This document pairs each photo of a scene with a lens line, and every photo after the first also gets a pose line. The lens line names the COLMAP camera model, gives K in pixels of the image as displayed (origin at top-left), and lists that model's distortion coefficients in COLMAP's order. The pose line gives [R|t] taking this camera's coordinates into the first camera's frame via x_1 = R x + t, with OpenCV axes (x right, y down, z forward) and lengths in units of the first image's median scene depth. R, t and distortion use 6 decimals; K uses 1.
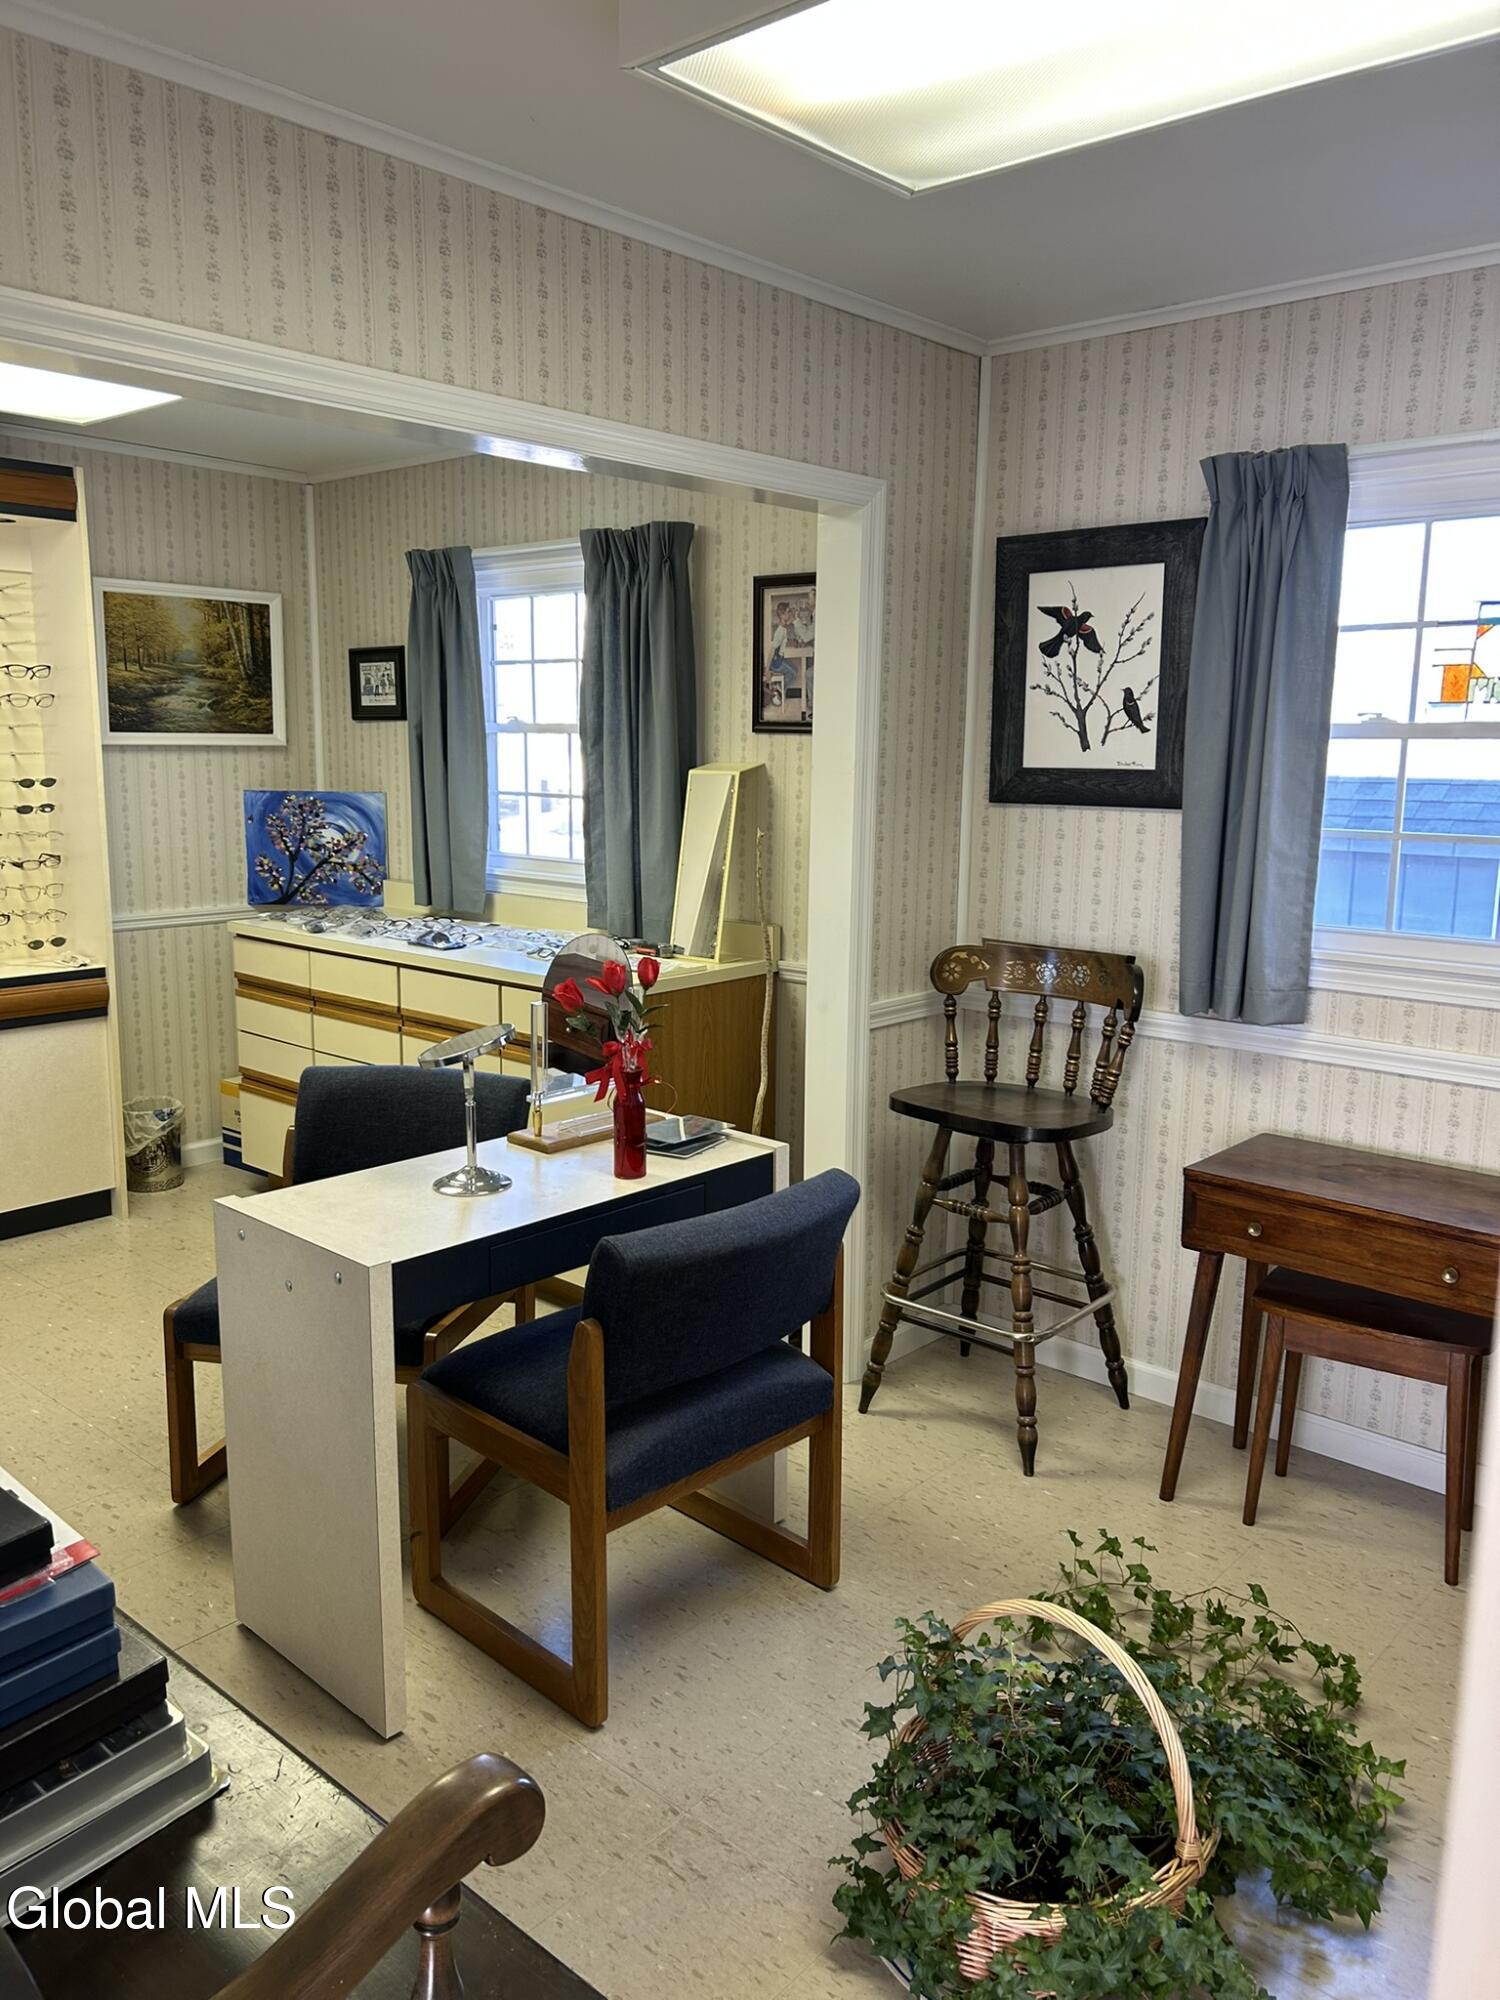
lens RADIAL K [[1509.3, 0, 756.3], [0, 1509.3, 1002.2], [0, 0, 1]] dist [0.042774, -0.059842]
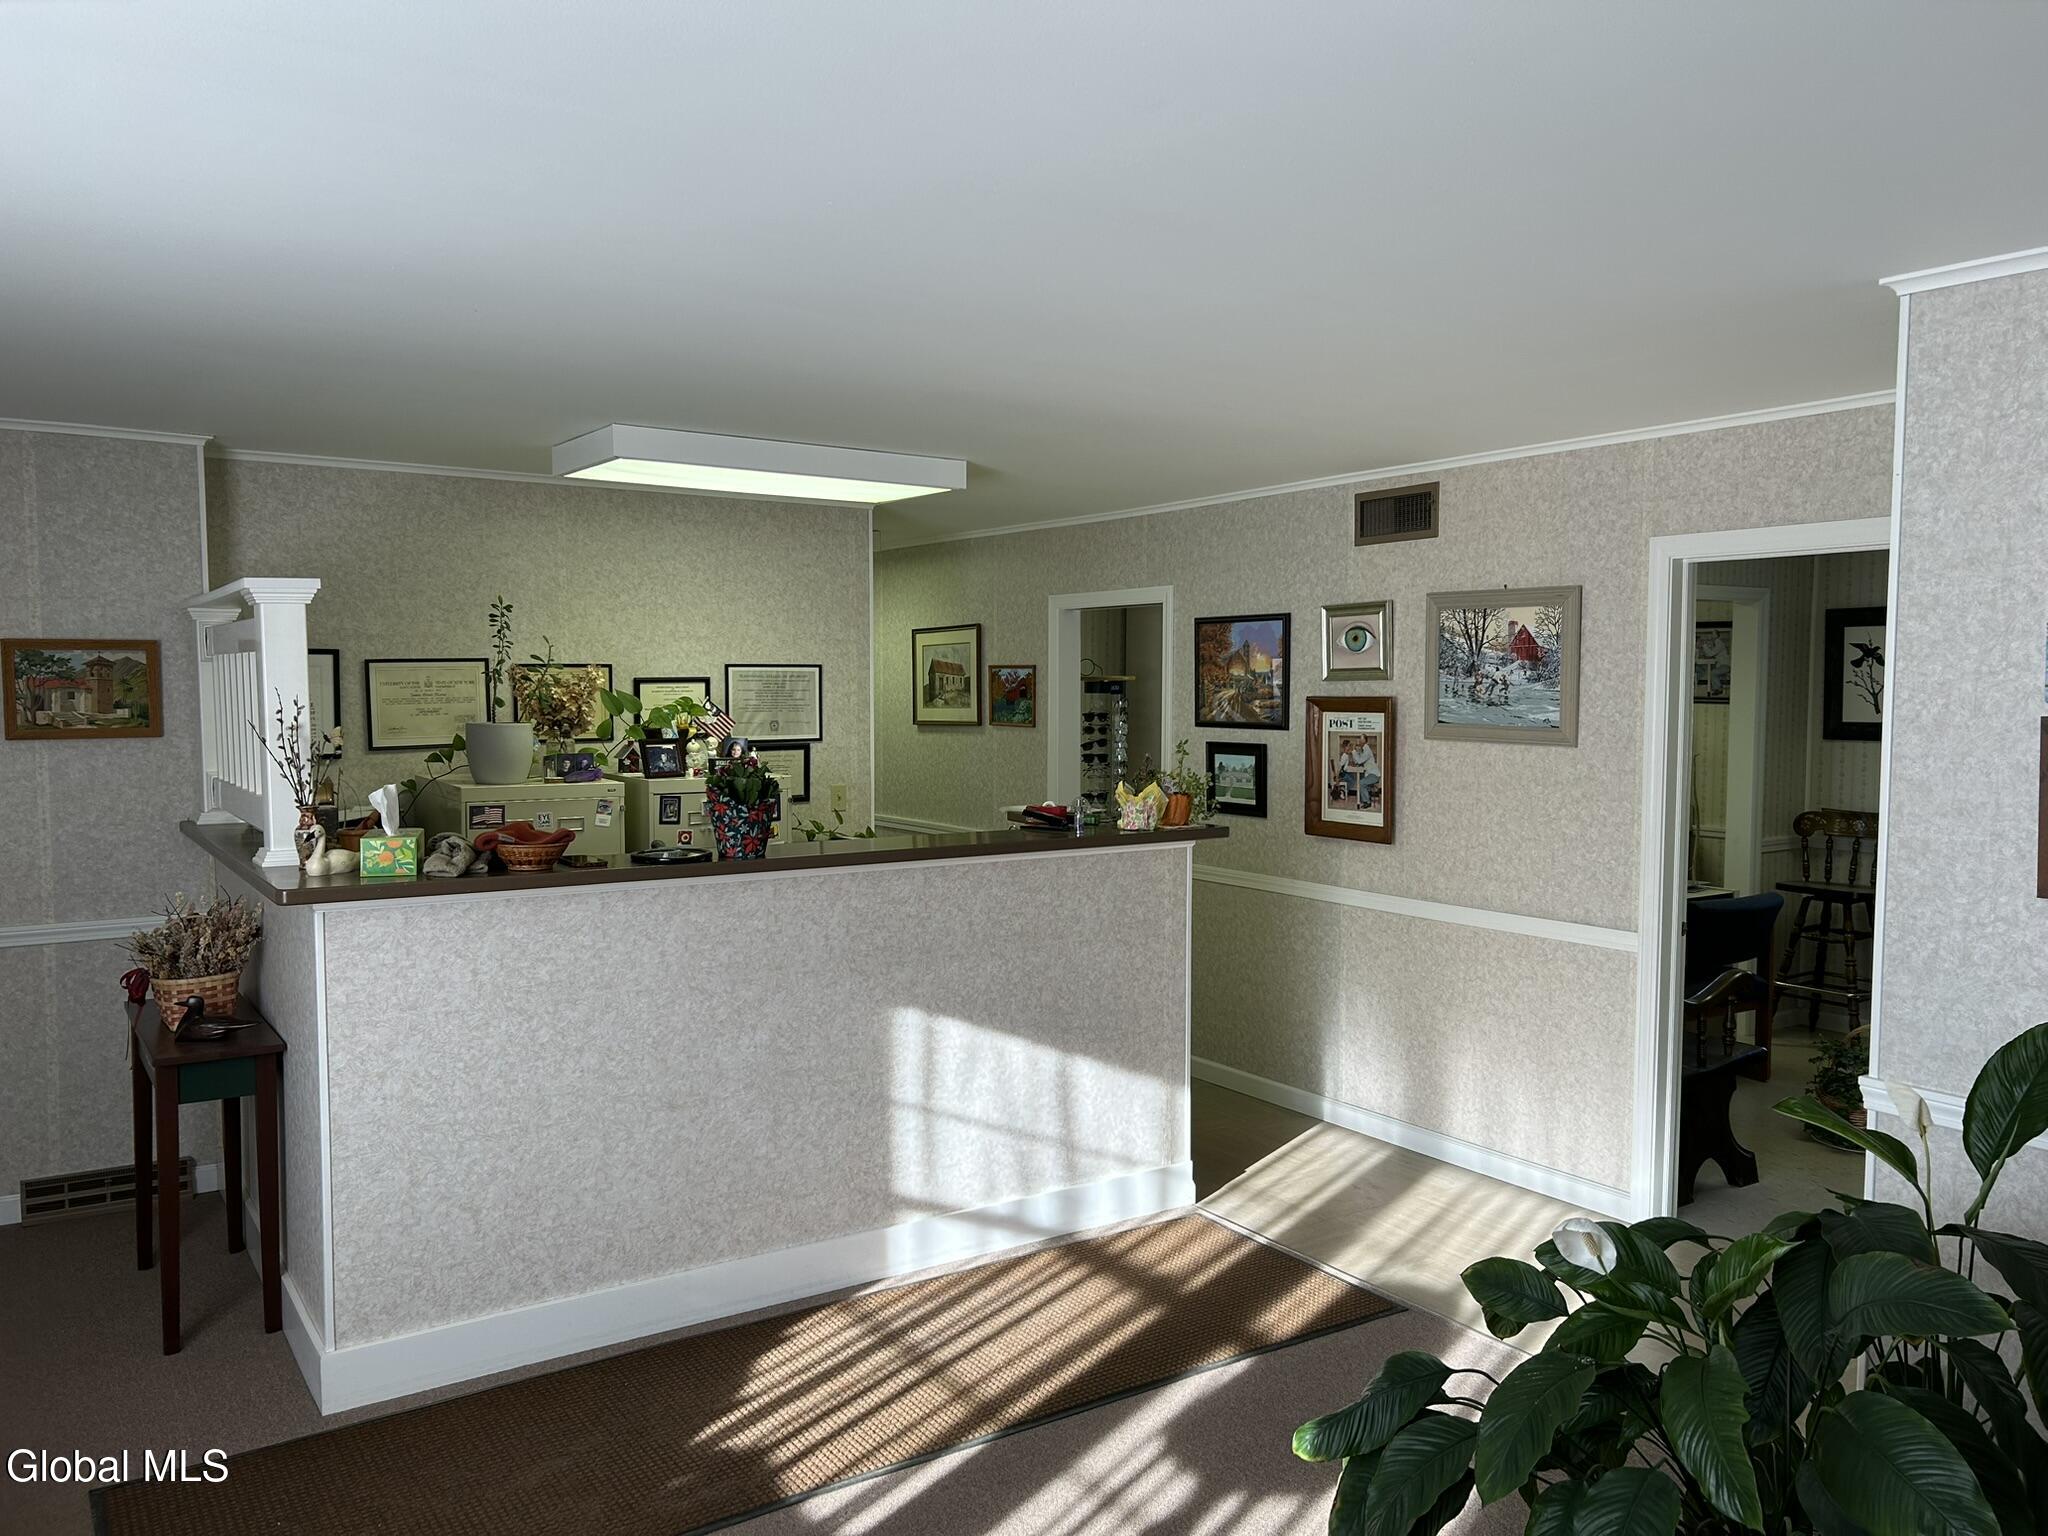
lens RADIAL K [[1545.5, 0, 1026.8], [0, 1545.5, 770.9], [0, 0, 1]] dist [0.042774, -0.059842]
pose [[0.962017, 0.002979, -0.272975, -0.214988], [-0.035593, 0.992774, -0.114600, 0.131170], [0.270661, 0.119963, 0.955171, -0.894610]]
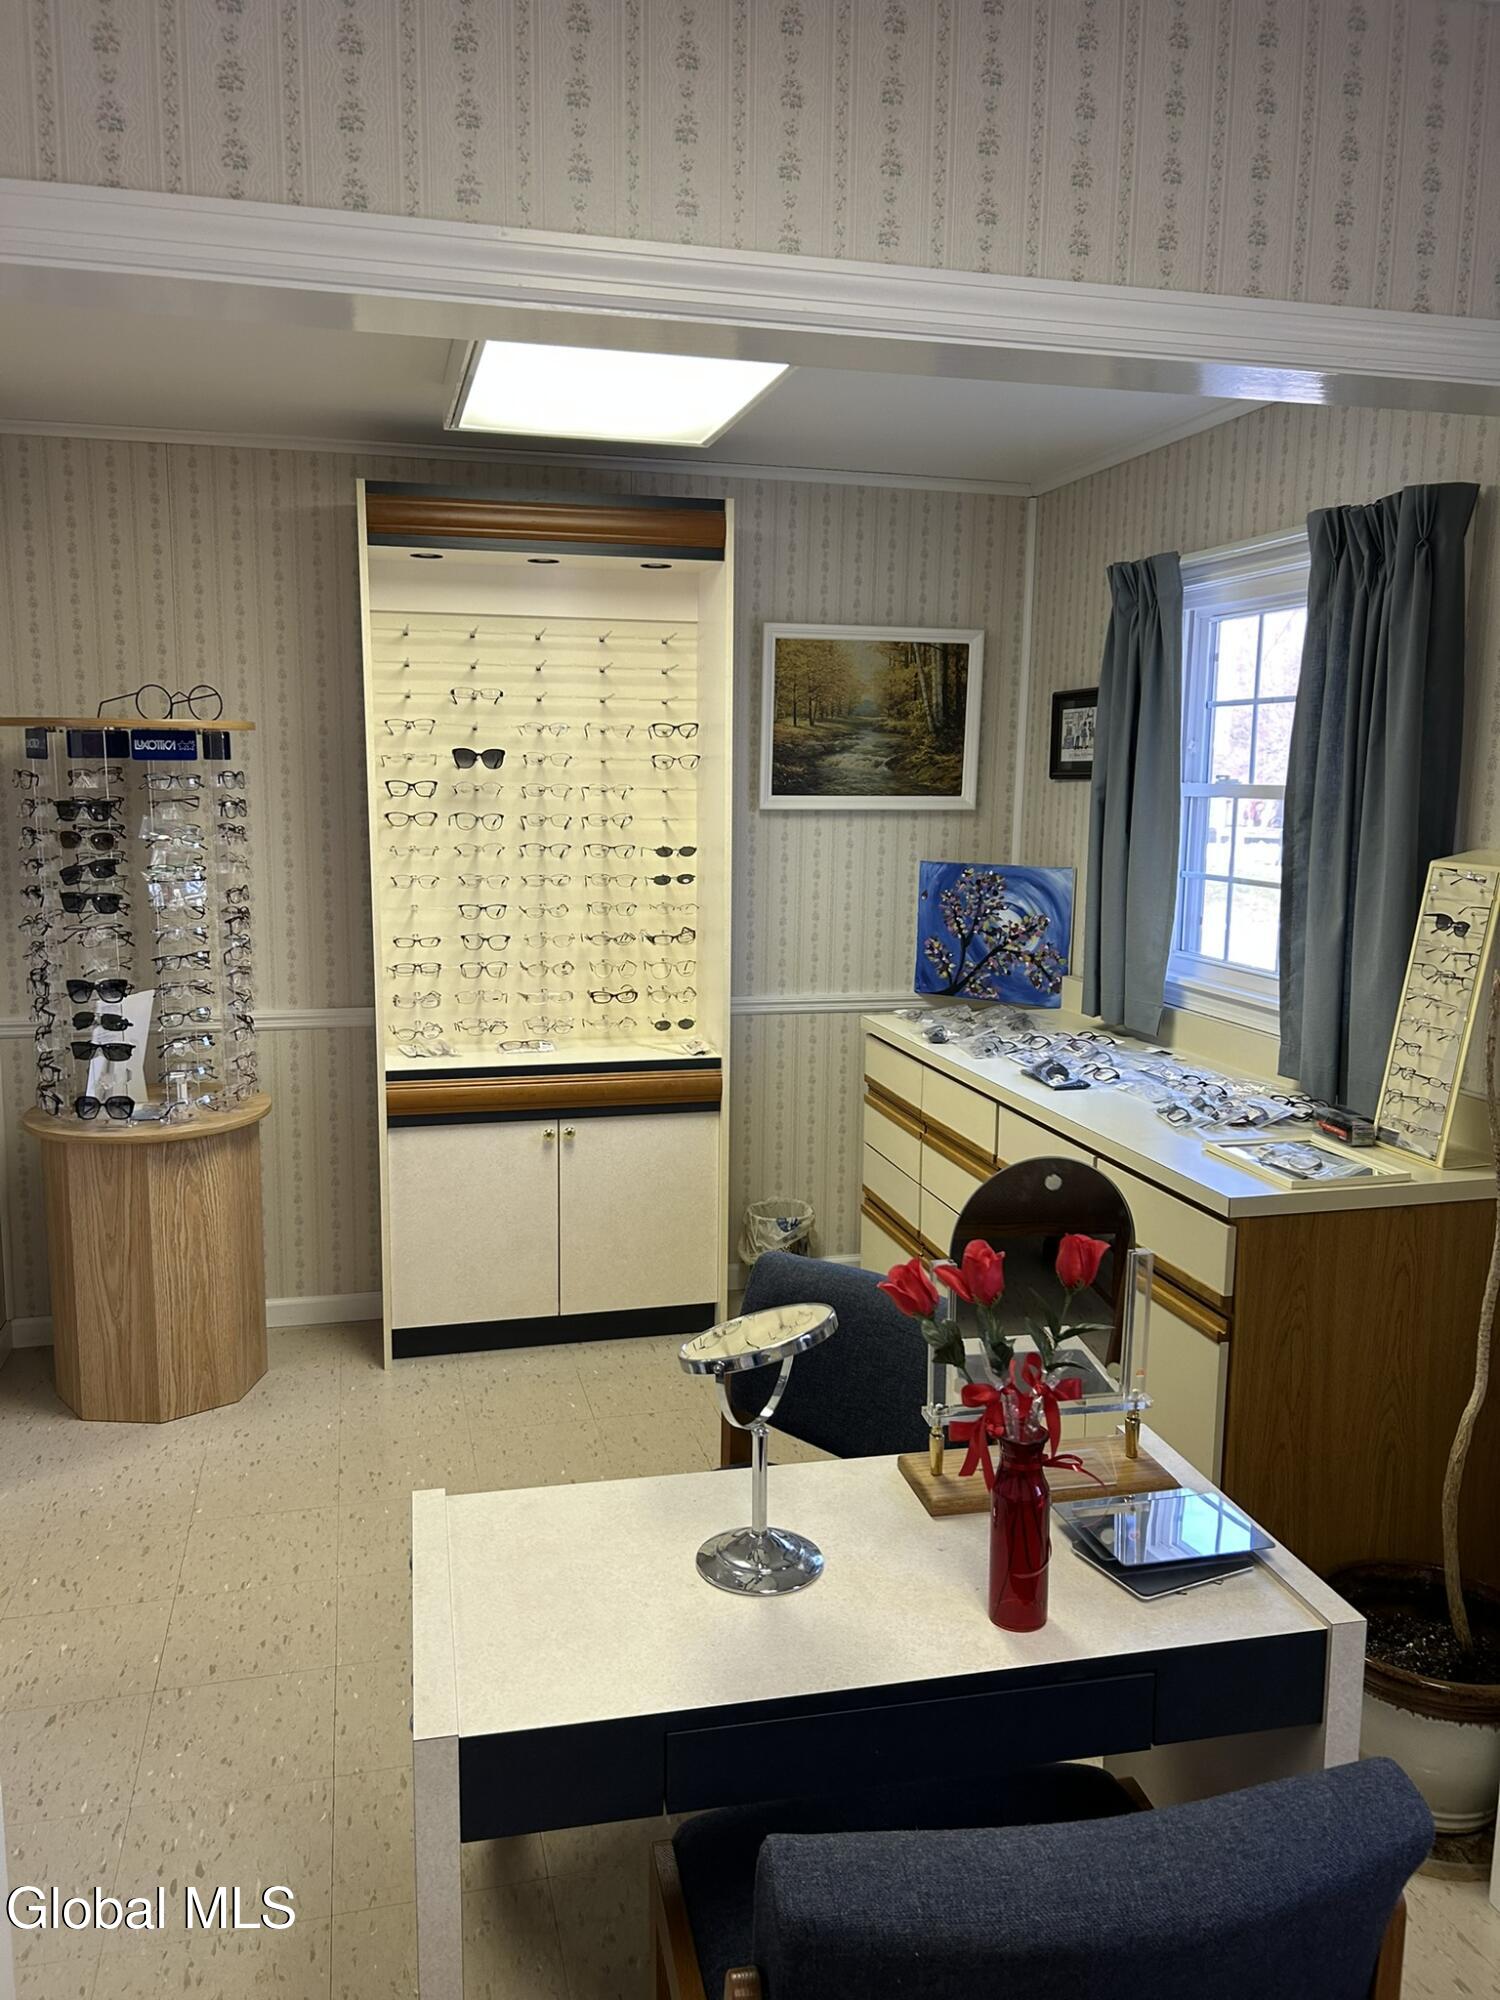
lens RADIAL K [[1509.3, 0, 740.8], [0, 1509.3, 1014.3], [0, 0, 1]] dist [0.042774, -0.059842]
pose [[0.824192, 0.089395, -0.559210, 0.071317], [-0.099544, 0.994957, 0.012340, -0.057878], [0.557493, 0.045495, 0.828934, 0.255035]]
